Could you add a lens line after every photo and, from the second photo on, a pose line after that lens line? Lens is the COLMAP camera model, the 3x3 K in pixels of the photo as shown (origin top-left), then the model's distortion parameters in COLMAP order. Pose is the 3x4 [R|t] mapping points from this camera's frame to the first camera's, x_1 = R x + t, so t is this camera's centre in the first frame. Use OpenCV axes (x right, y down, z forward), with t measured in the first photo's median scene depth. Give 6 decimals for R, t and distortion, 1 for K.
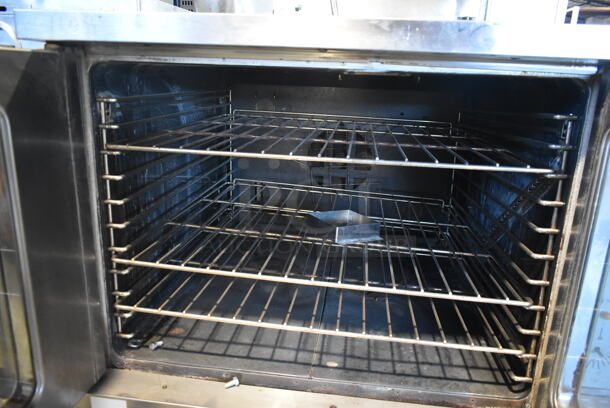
lens RADIAL K [[465.4, 0, 307.7], [0, 465.4, 205.8], [0, 0, 1]] dist [-0.016821, 0.006089]
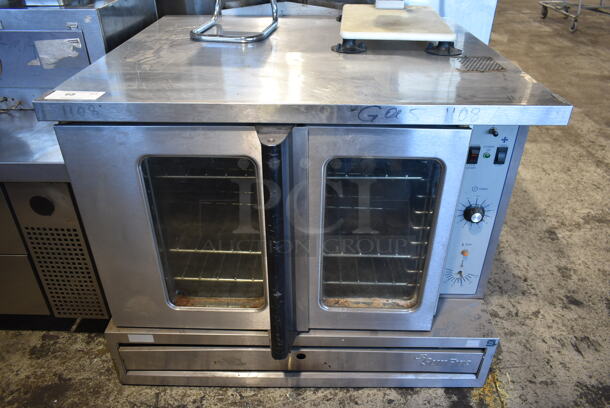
lens RADIAL K [[465.4, 0, 307.7], [0, 465.4, 205.8], [0, 0, 1]] dist [-0.016821, 0.006089]
pose [[0.994019, -0.084284, 0.069443, 0.045870], [0.061502, 0.957503, 0.281789, -0.433635], [-0.090242, -0.275832, 0.956960, -0.432904]]
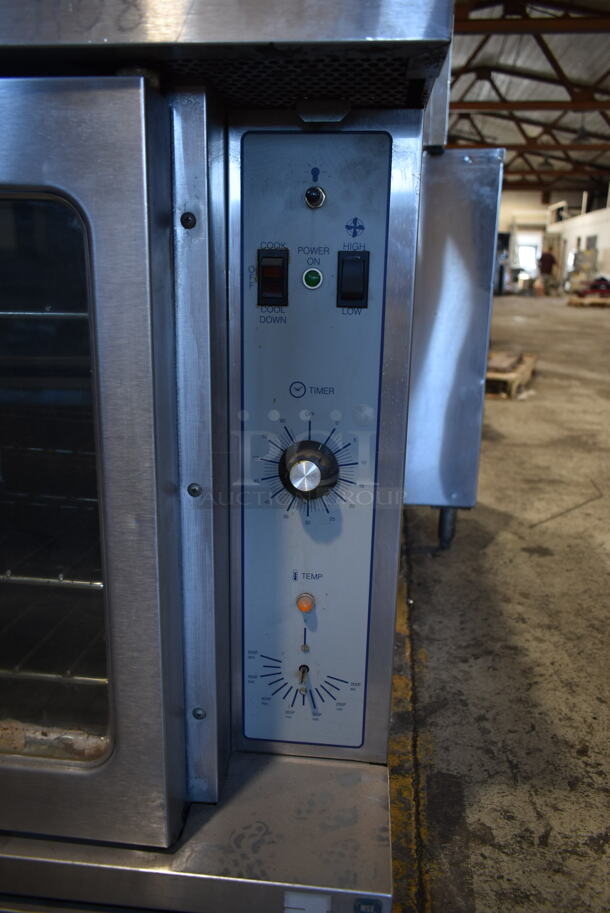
lens RADIAL K [[696.6, 0, 305.0], [0, 696.6, 456.5], [0, 0, 1]] dist [-0.016821, 0.006089]
pose [[0.999530, -0.024986, 0.017783, 0.735561], [0.025311, 0.999513, -0.018250, 0.098285], [-0.017318, 0.018692, 0.999675, 0.248659]]
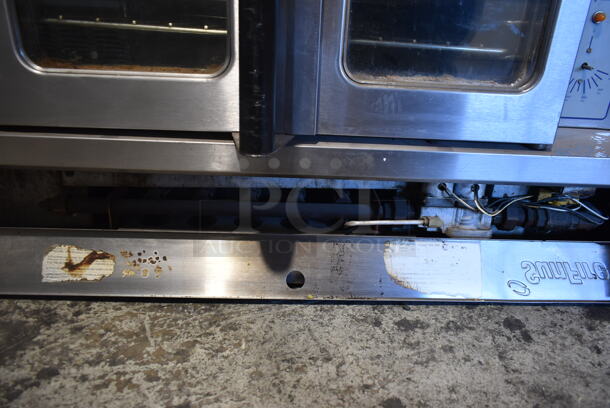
lens RADIAL K [[465.4, 0, 307.7], [0, 465.4, 205.8], [0, 0, 1]] dist [-0.016821, 0.006089]
pose [[0.988140, -0.056903, 0.142624, -0.011854], [0.035277, 0.988085, 0.149813, 0.494964], [-0.149450, -0.143005, 0.978373, 0.246872]]
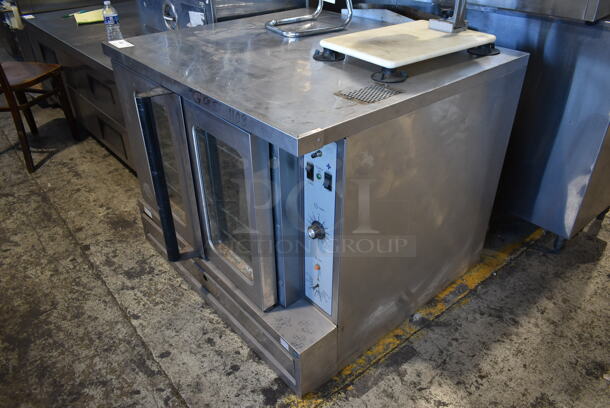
lens RADIAL K [[465.4, 0, 307.7], [0, 465.4, 205.8], [0, 0, 1]] dist [-0.016821, 0.006089]
pose [[0.734738, 0.332311, -0.591379, 1.719567], [-0.150474, 0.929912, 0.335591, -0.560490], [0.661451, -0.157584, 0.733246, -0.176888]]
